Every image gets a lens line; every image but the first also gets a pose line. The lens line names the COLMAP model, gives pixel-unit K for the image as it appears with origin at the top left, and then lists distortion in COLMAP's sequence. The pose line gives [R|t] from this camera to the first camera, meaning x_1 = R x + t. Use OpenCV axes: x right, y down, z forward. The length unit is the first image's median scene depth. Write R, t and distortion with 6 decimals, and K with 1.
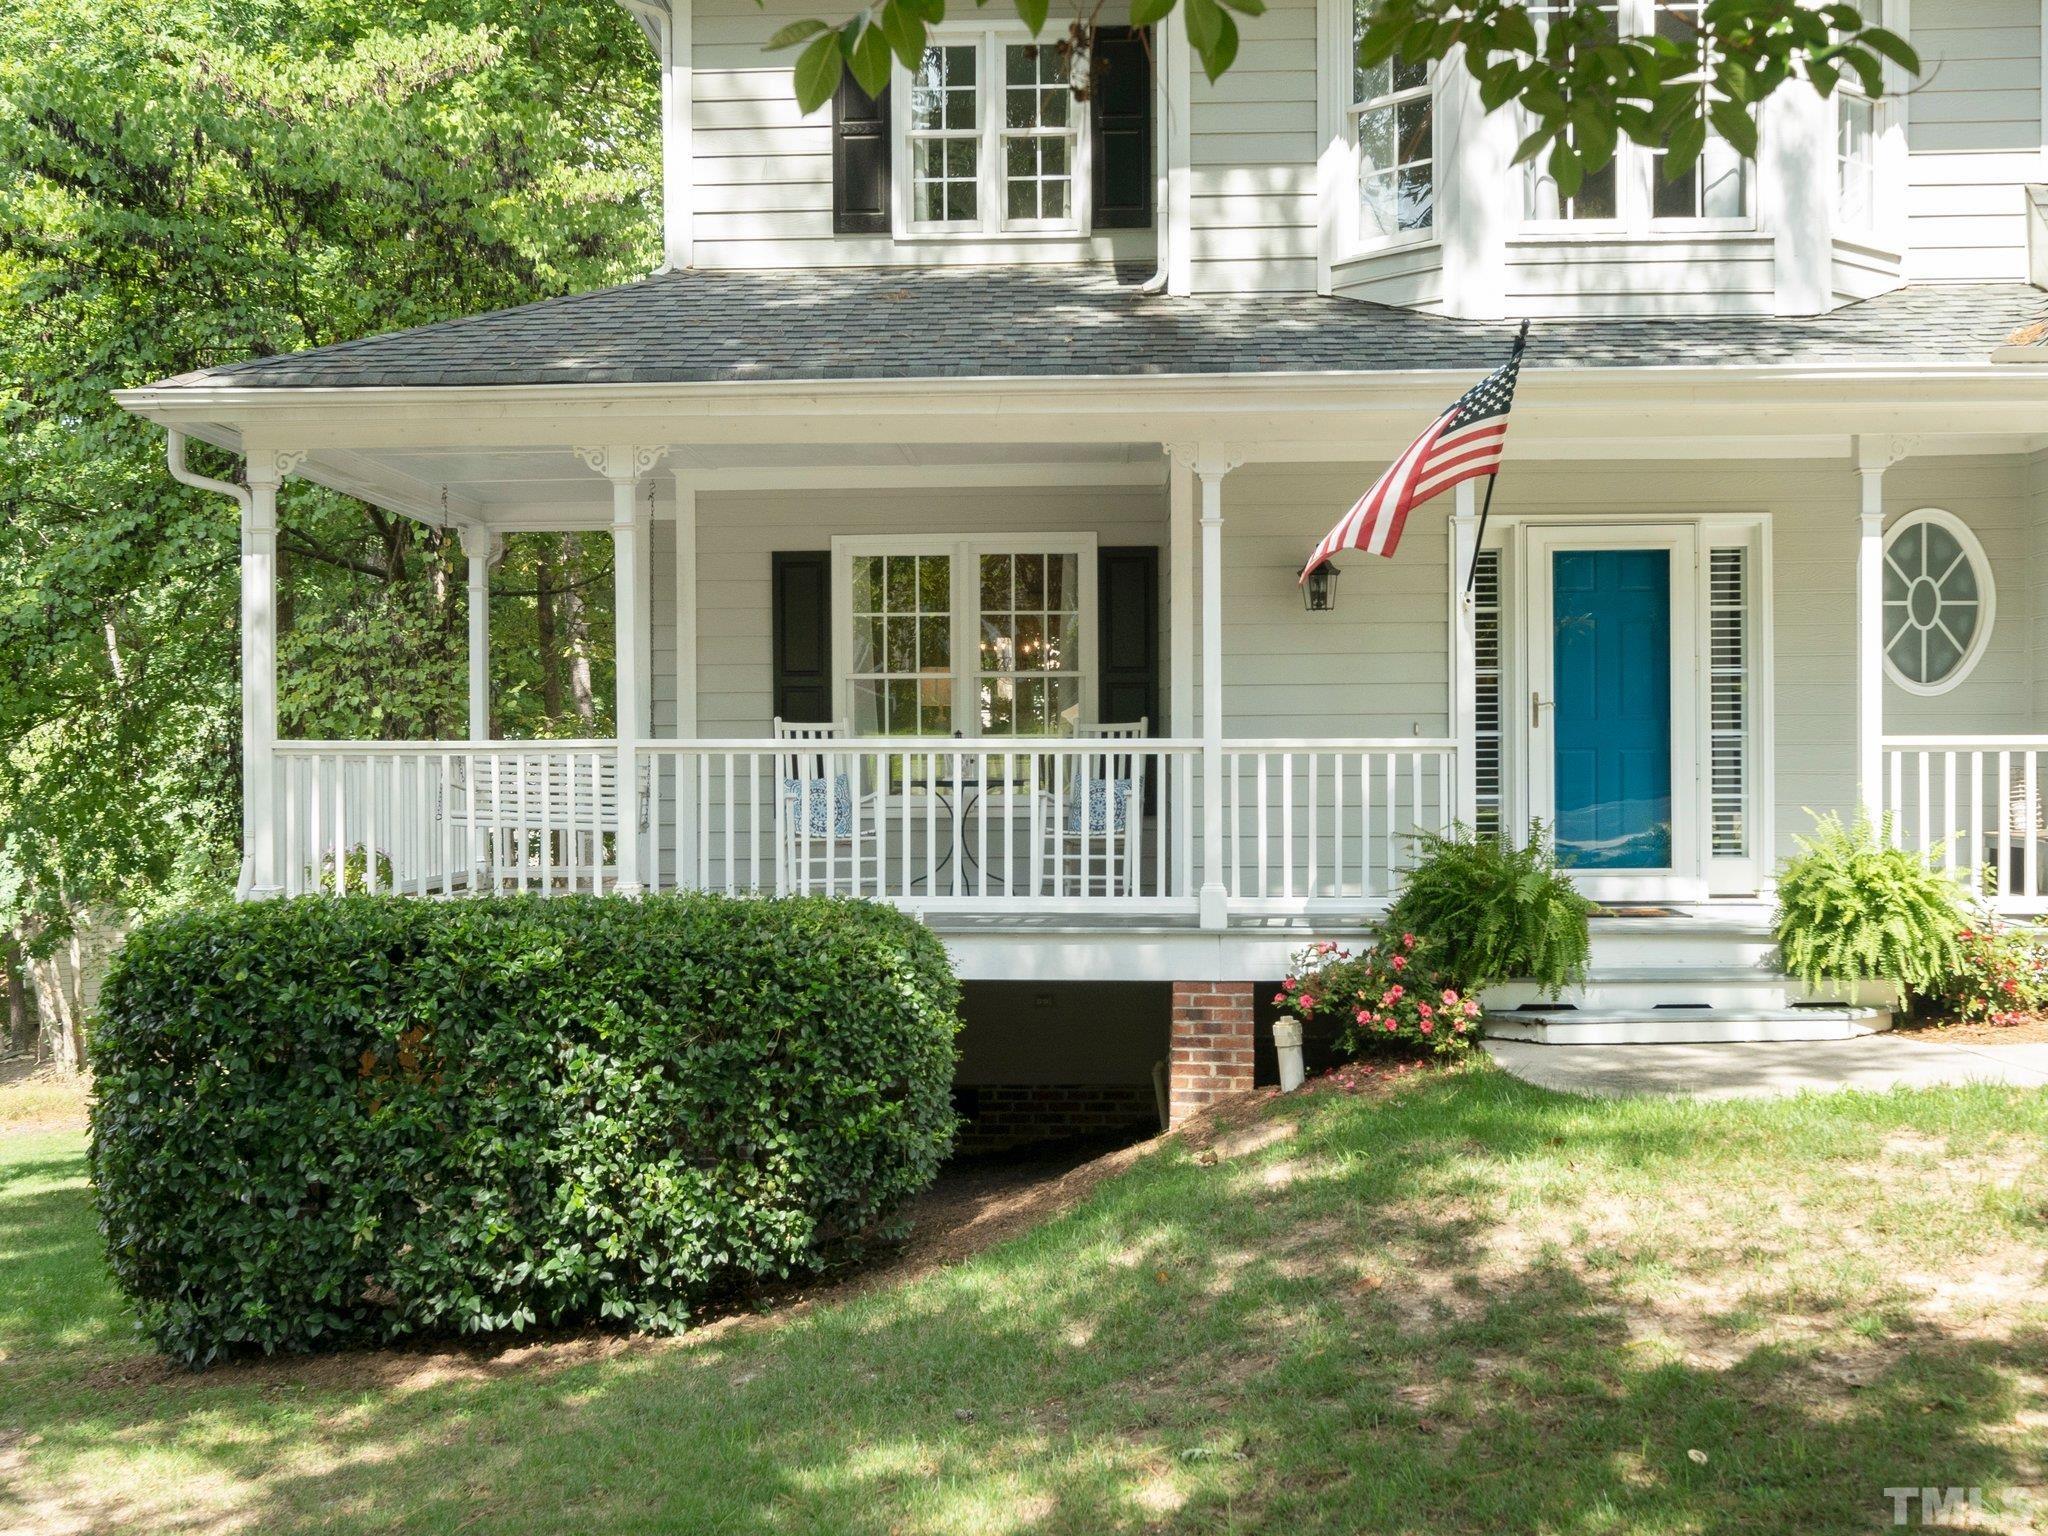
lens RADIAL K [[2156.1, 0, 1024.1], [0, 2156.1, 768.9], [0, 0, 1]] dist [-0.005343, 0.000000]
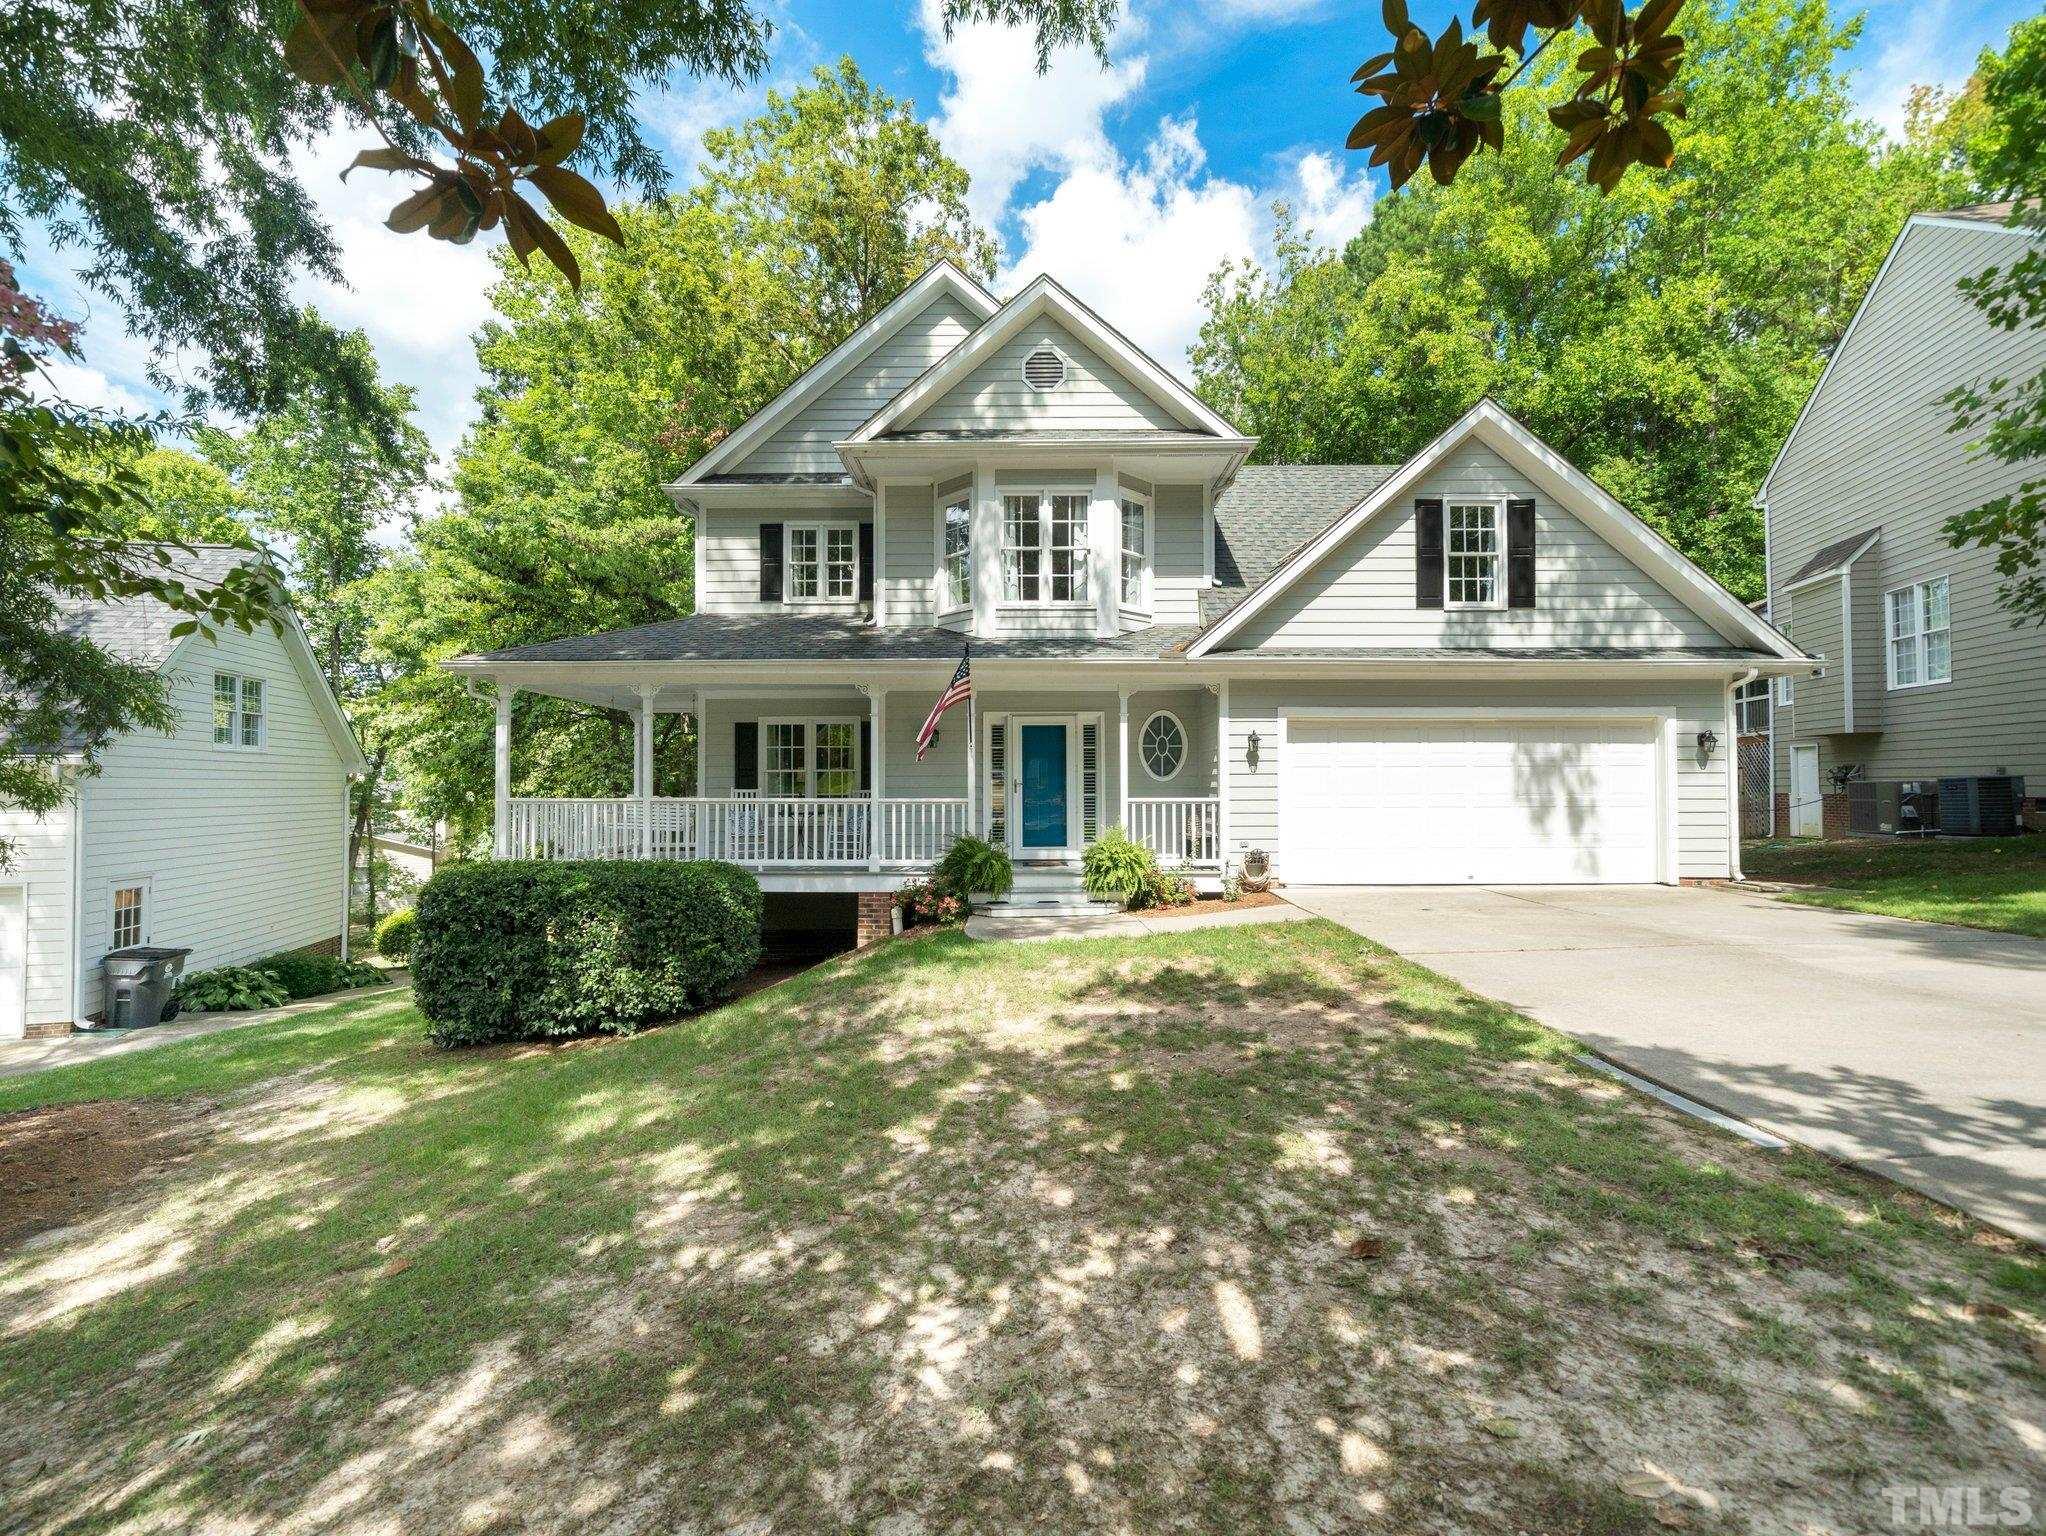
lens RADIAL K [[819.5, 0, 1022.6], [0, 819.5, 766.3], [0, 0, 1]] dist [-0.002571, -0.000150]
pose [[0.998960, 0.003759, 0.045445, 0.220101], [-0.002299, 0.999481, -0.032143, -0.021156], [-0.045542, 0.032005, 0.998450, 0.005941]]
